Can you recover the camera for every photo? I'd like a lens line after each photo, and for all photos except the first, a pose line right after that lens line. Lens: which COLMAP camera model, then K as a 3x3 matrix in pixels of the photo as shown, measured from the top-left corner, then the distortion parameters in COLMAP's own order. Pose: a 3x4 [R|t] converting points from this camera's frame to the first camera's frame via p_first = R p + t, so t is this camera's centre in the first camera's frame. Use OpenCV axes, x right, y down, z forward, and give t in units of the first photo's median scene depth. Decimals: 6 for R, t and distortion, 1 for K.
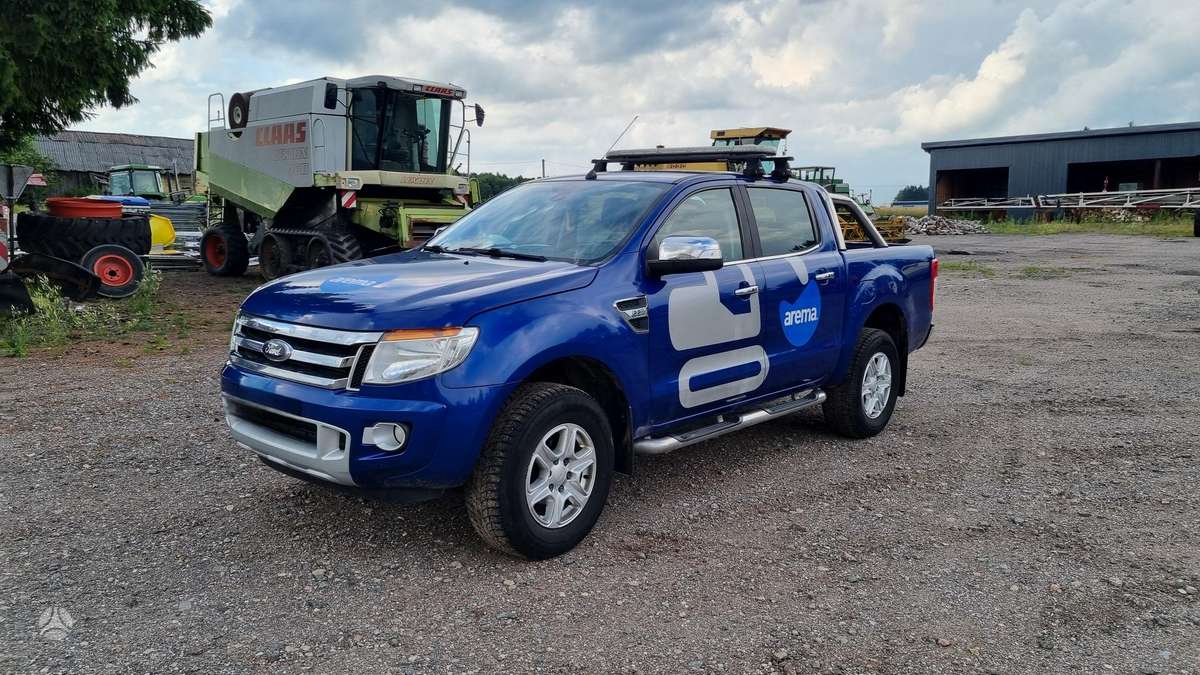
lens RADIAL K [[884.6, 0, 594.7], [0, 884.6, 371.9], [0, 0, 1]] dist [0.059046, -0.046026]
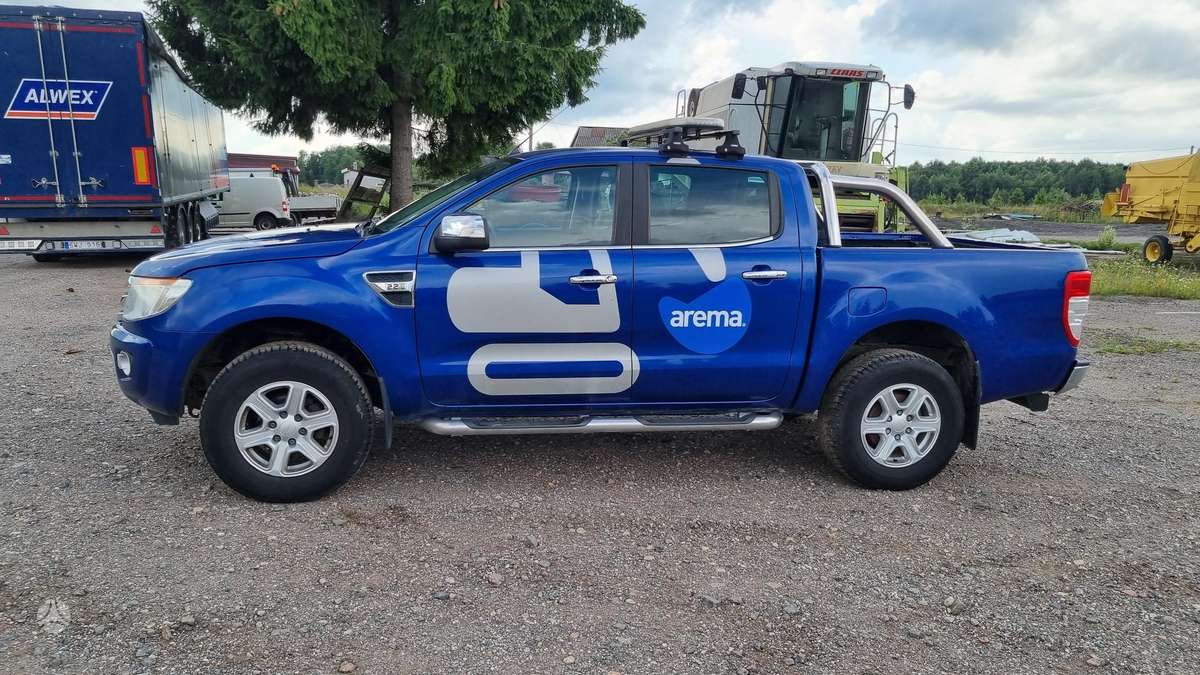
lens RADIAL K [[884.6, 0, 594.7], [0, 884.6, 371.9], [0, 0, 1]] dist [0.059046, -0.046026]
pose [[0.798586, 0.138479, -0.585734, 0.623274], [-0.133775, 0.989668, 0.051589, -0.039998], [0.586826, 0.037159, 0.808860, 0.245191]]
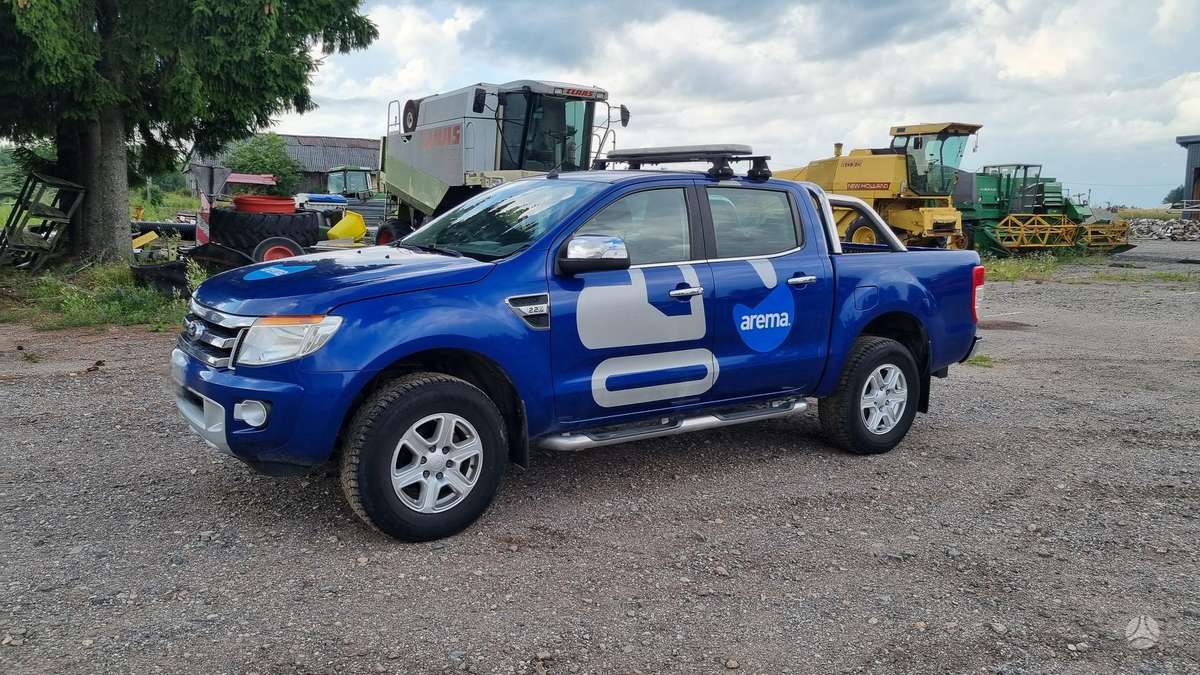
lens RADIAL K [[882.2, 0, 585.5], [0, 882.2, 361.8], [0, 0, 1]] dist [0.055703, -0.033269]
pose [[0.970666, 0.050554, -0.235055, 0.260194], [-0.052807, 0.998599, -0.003297, -0.004974], [0.234560, 0.015613, 0.971976, 0.023951]]
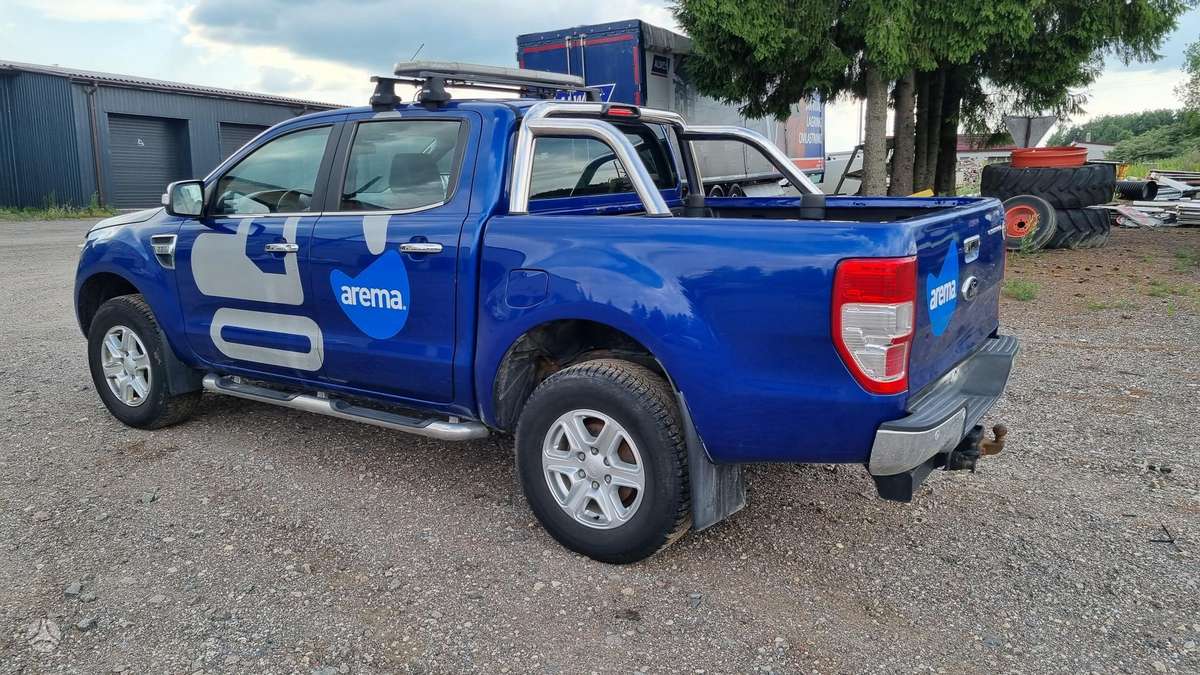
lens RADIAL K [[882.2, 0, 585.5], [0, 882.2, 361.8], [0, 0, 1]] dist [0.055703, -0.033269]
pose [[0.143246, 0.203304, -0.968580, 0.932191], [-0.162217, 0.970261, 0.179666, -0.163464], [0.976302, 0.131384, 0.171966, 1.011755]]
